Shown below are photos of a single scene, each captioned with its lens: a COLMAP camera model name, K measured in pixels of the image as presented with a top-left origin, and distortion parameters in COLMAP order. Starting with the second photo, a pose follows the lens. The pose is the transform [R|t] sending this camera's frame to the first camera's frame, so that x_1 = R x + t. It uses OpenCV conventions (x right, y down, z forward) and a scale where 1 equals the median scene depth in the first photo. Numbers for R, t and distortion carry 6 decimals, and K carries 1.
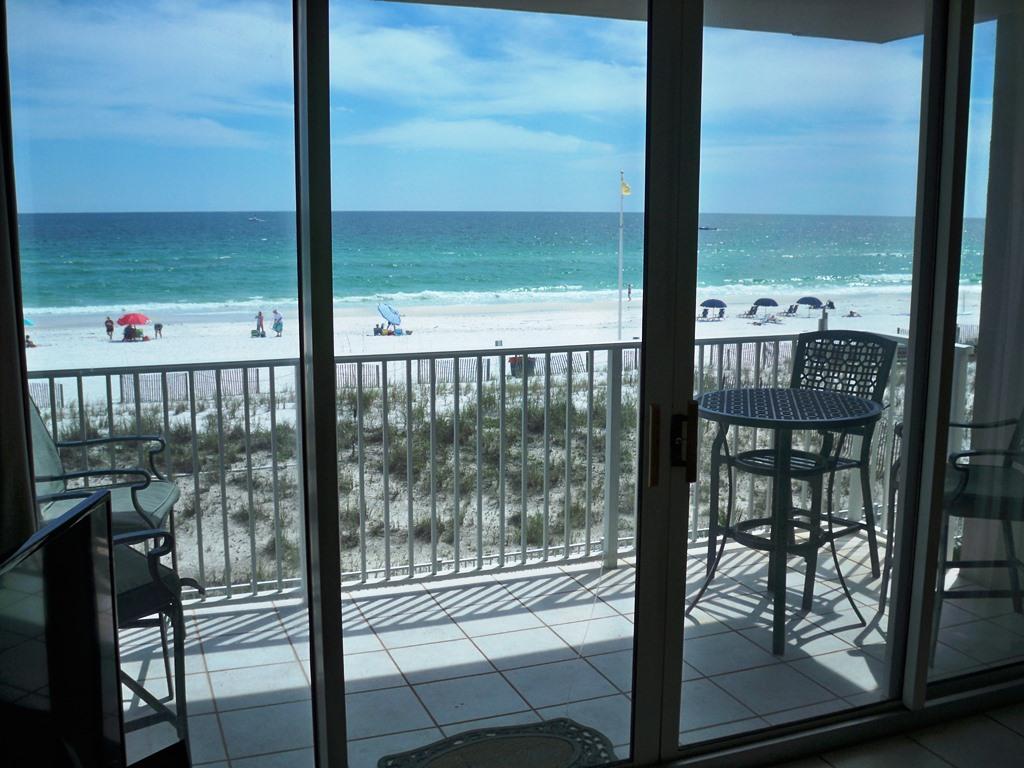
lens RADIAL K [[1053.8, 0, 512.0], [0, 1053.8, 384.0], [0, 0, 1]] dist [-0.144693, 0.104812]
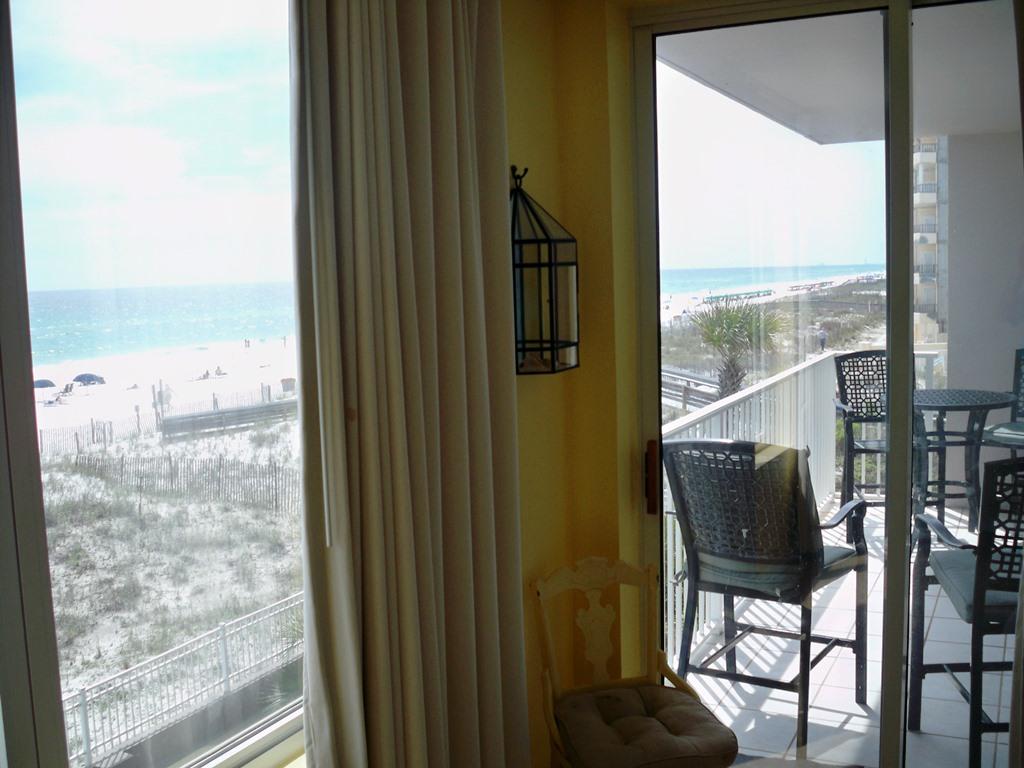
lens RADIAL K [[1053.8, 0, 512.0], [0, 1053.8, 384.0], [0, 0, 1]] dist [-0.144693, 0.104812]
pose [[0.744077, -0.098311, 0.660821, -0.195424], [0.143233, 0.989589, -0.014057, -0.011585], [-0.652560, 0.105111, 0.750412, 0.059679]]
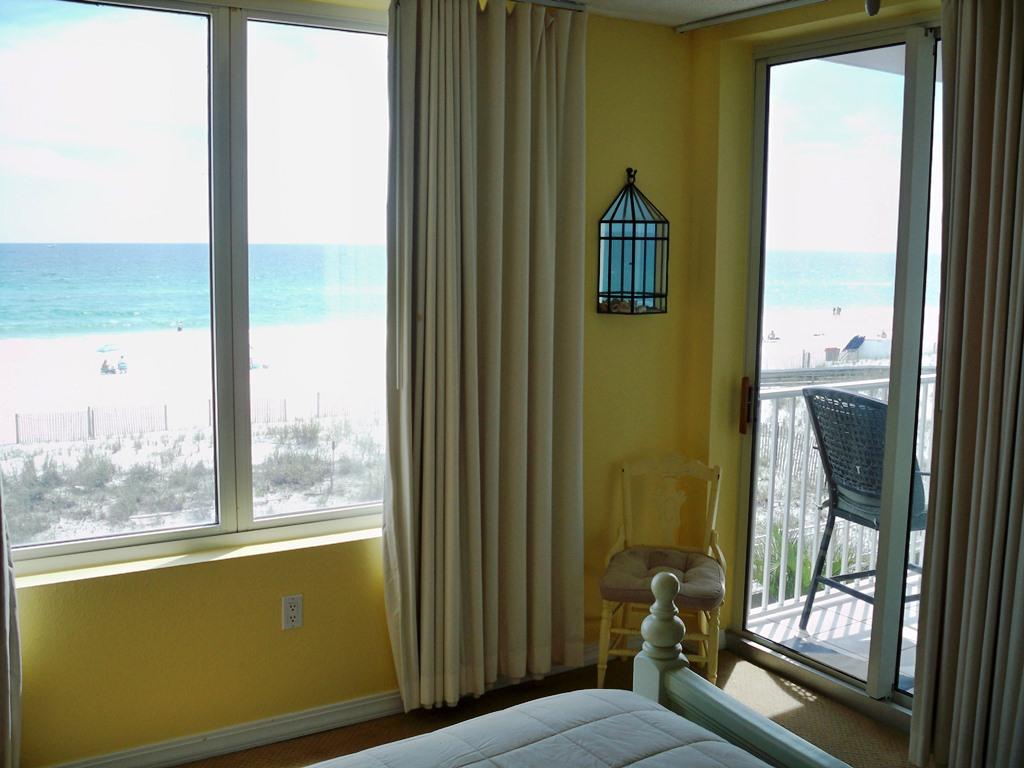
lens RADIAL K [[1053.8, 0, 512.0], [0, 1053.8, 384.0], [0, 0, 1]] dist [-0.144693, 0.104812]
pose [[0.981795, -0.018581, 0.189035, -0.166006], [0.024328, 0.999308, -0.028130, 0.001181], [-0.188381, 0.032217, 0.981567, -0.013735]]
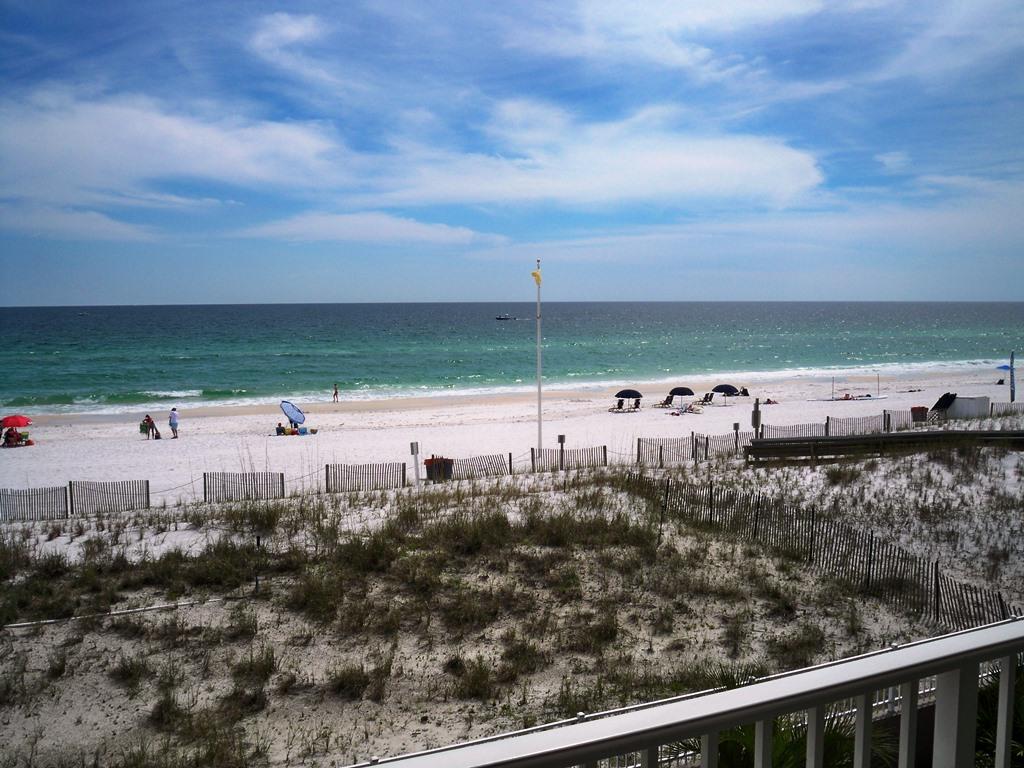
lens RADIAL K [[1053.8, 0, 512.0], [0, 1053.8, 384.0], [0, 0, 1]] dist [-0.144693, 0.104812]
pose [[0.995540, -0.017856, 0.092639, -0.020225], [0.025679, 0.996139, -0.083947, -0.022145], [-0.090783, 0.085952, 0.992155, 0.129190]]
